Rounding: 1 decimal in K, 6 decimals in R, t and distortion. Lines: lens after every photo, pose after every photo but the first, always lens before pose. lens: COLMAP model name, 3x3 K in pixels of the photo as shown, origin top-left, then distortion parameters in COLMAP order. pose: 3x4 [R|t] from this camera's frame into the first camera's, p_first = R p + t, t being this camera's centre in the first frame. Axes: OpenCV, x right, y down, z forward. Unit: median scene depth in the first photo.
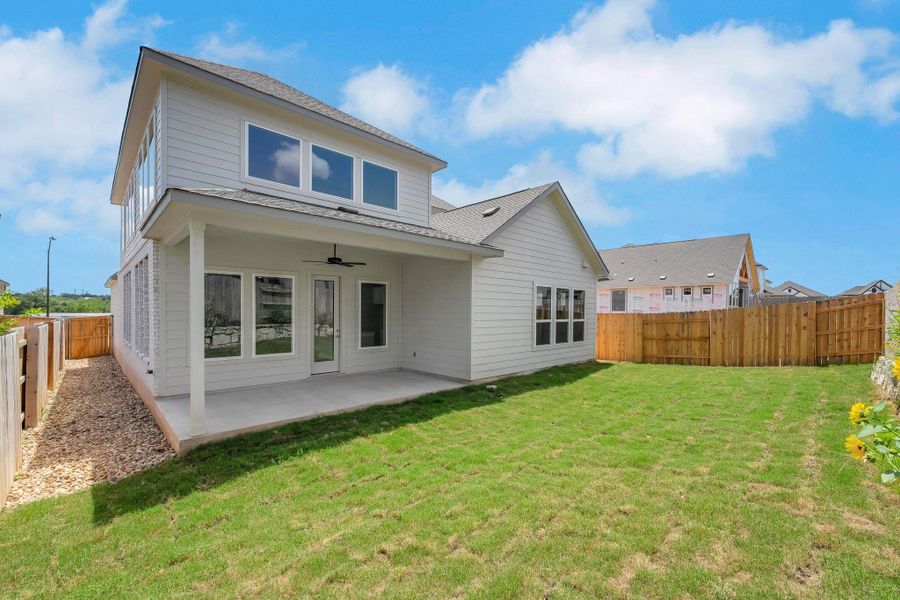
lens RADIAL K [[377.5, 0, 451.3], [0, 377.5, 313.9], [0, 0, 1]] dist [-0.000437, -0.000029]
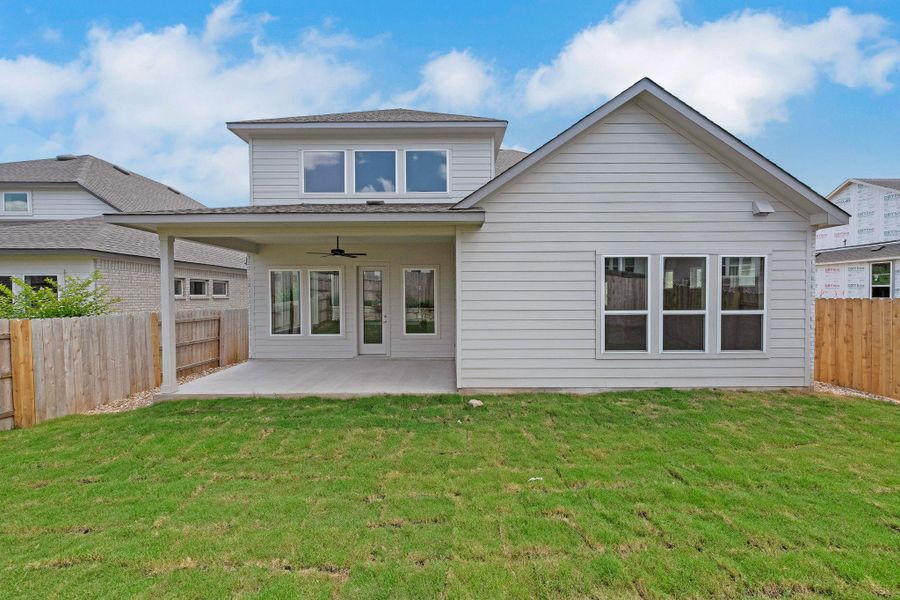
lens RADIAL K [[309.8, 0, 448.8], [0, 309.8, 298.5], [0, 0, 1]] dist [-0.000970, -0.000246]
pose [[0.716867, -0.004031, -0.697198, 0.439689], [0.003662, 0.999991, -0.002017, -0.004905], [0.697200, -0.001107, 0.716875, 0.485612]]
